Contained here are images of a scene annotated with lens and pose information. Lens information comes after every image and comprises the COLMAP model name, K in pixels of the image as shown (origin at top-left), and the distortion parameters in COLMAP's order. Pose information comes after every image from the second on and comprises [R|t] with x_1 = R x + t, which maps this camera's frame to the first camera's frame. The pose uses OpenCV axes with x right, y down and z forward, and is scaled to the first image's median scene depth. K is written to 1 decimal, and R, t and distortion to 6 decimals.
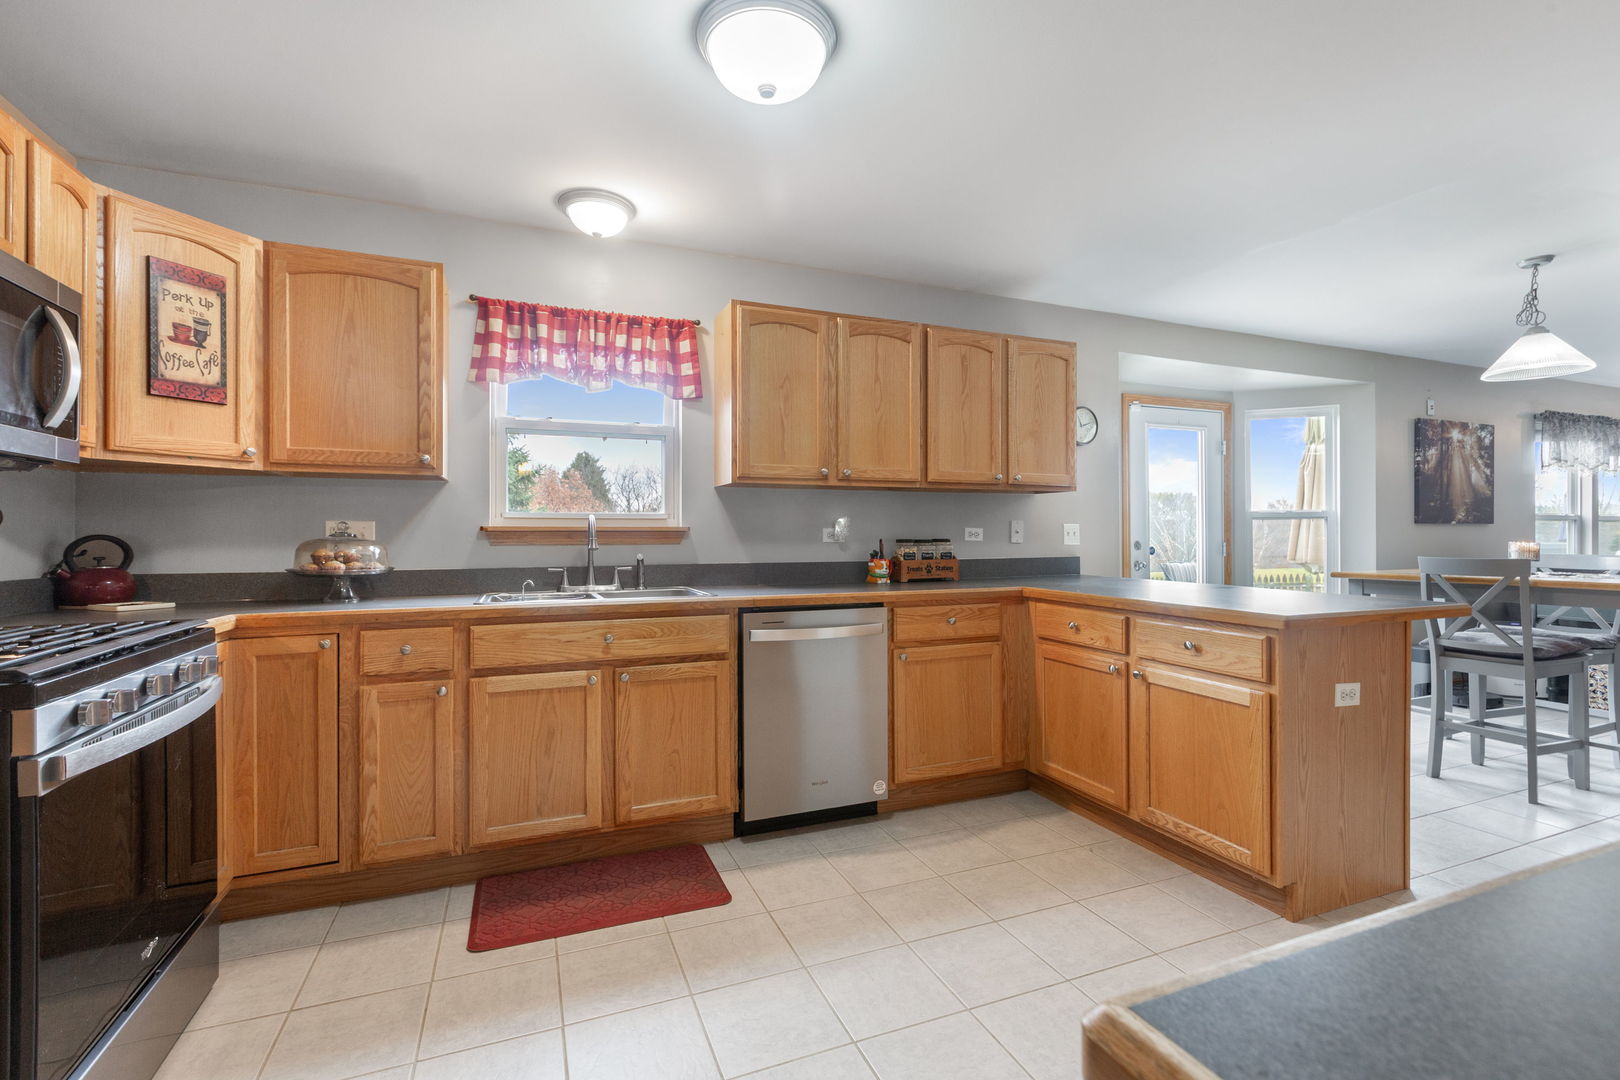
lens RADIAL K [[719.3, 0, 809.4], [0, 719.3, 532.9], [0, 0, 1]] dist [-0.001375, -0.000079]
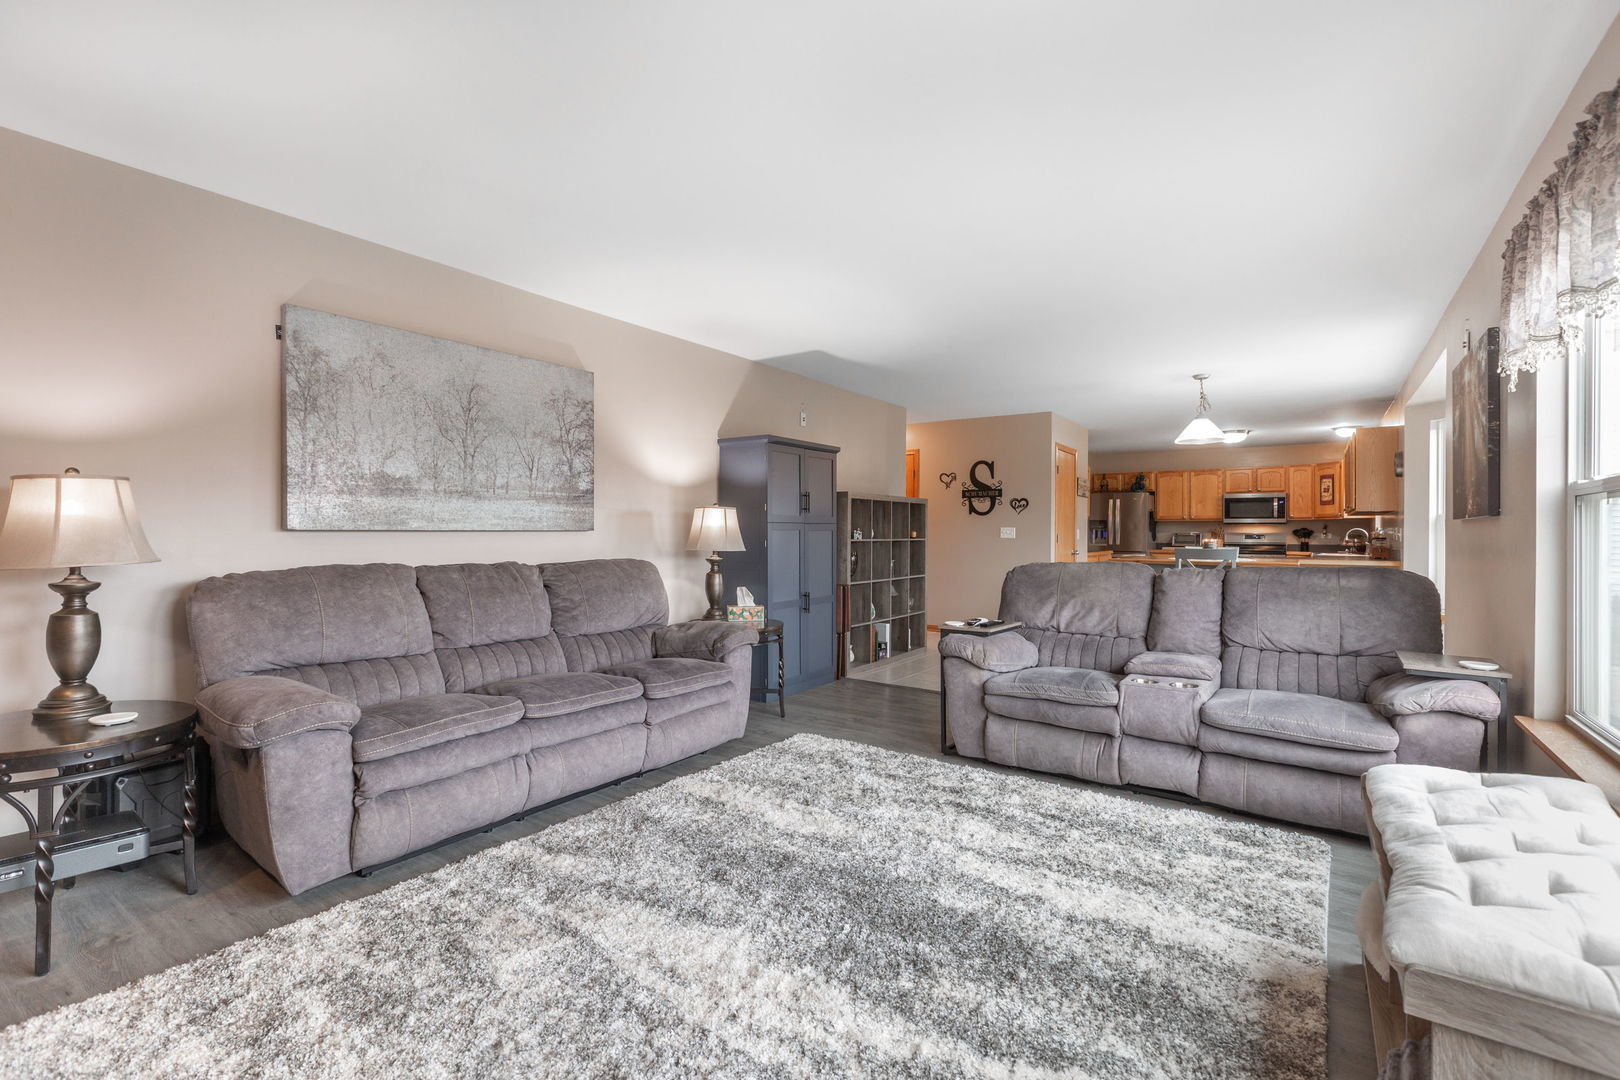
lens RADIAL K [[719.3, 0, 809.4], [0, 719.3, 532.9], [0, 0, 1]] dist [-0.001375, -0.000079]
pose [[-0.839903, -0.001665, -0.542734, 2.719537], [0.000579, 0.999992, -0.003964, 0.002983], [0.542737, -0.003643, -0.839895, 1.927670]]
